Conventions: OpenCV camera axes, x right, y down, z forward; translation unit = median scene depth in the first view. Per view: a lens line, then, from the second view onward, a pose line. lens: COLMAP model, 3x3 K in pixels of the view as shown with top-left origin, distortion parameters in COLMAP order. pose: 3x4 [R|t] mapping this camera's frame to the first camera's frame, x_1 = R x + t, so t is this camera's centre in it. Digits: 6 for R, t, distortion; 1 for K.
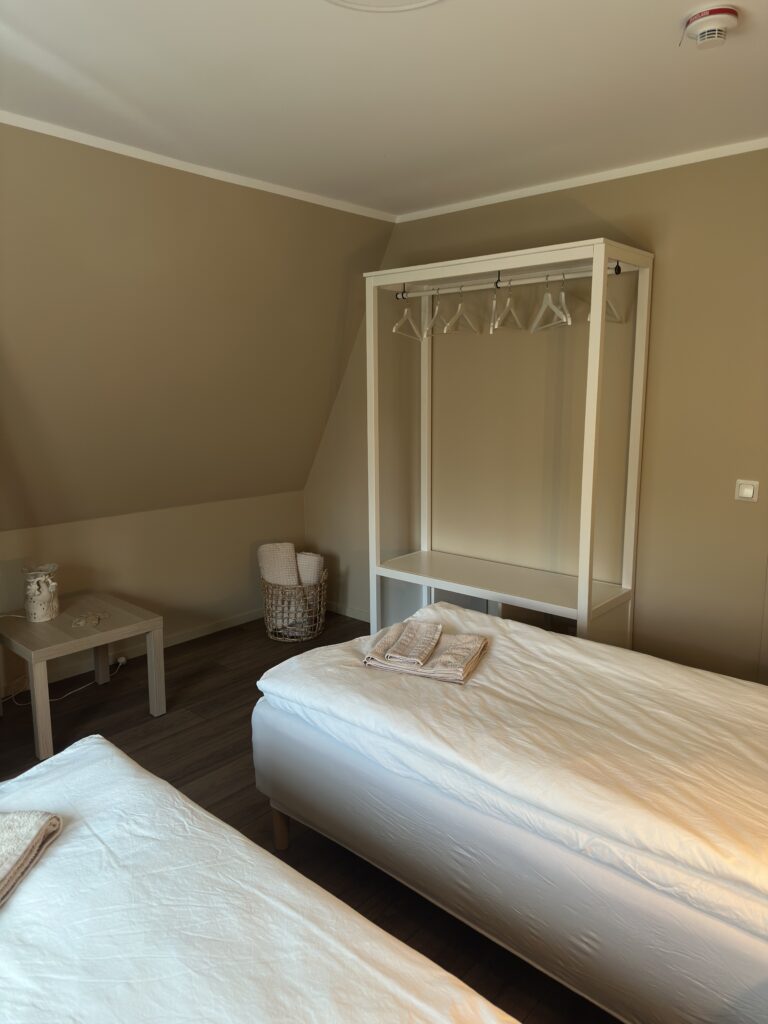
lens RADIAL K [[727.0, 0, 397.7], [0, 727.0, 485.3], [0, 0, 1]] dist [0.039206, -0.051754]
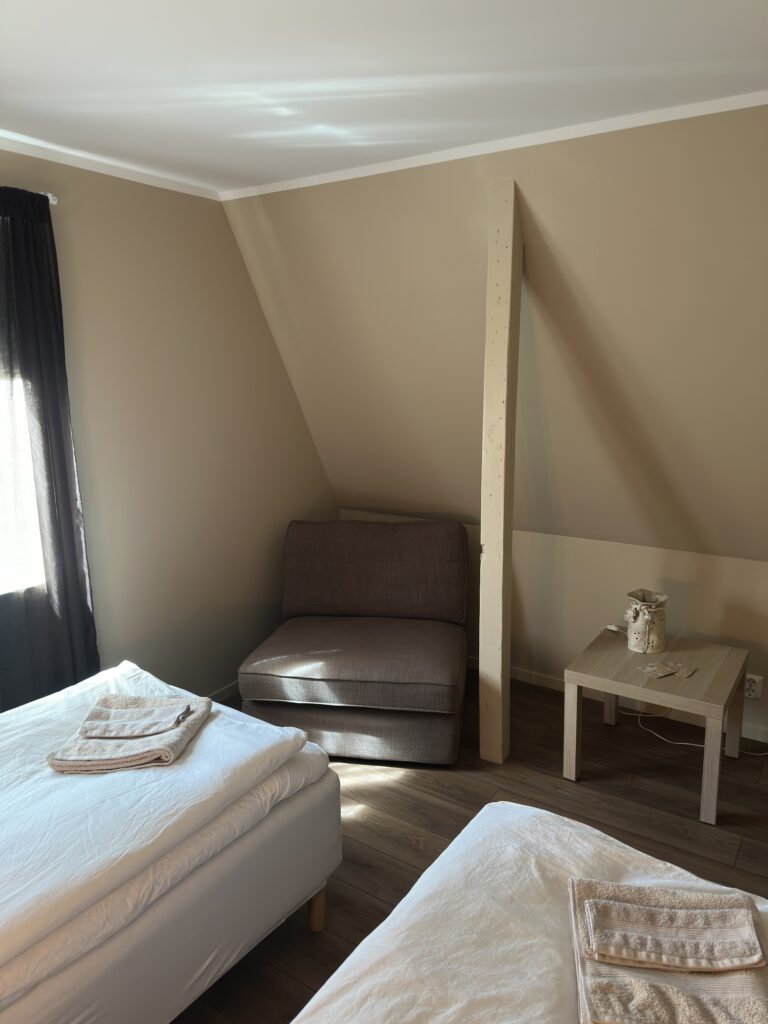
lens RADIAL K [[727.0, 0, 367.1], [0, 727.0, 499.8], [0, 0, 1]] dist [0.039206, -0.051754]
pose [[0.109702, 0.189319, -0.975768, 0.557477], [-0.127689, 0.976243, 0.175056, -0.193547], [0.985729, 0.105391, 0.131269, 0.808014]]
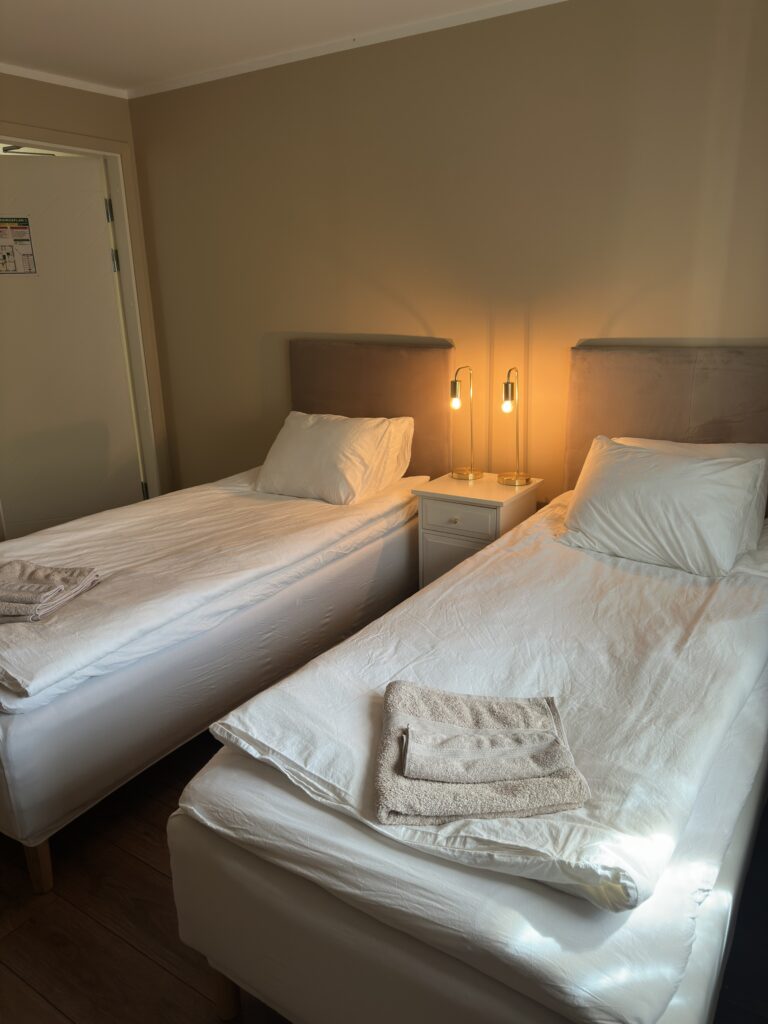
lens RADIAL K [[727.0, 0, 389.2], [0, 727.0, 517.4], [0, 0, 1]] dist [0.039206, -0.051754]
pose [[-0.151827, -0.291258, 0.944520, -0.983004], [0.159449, 0.935864, 0.314219, -0.069896], [-0.975461, 0.198310, -0.095649, 0.753147]]
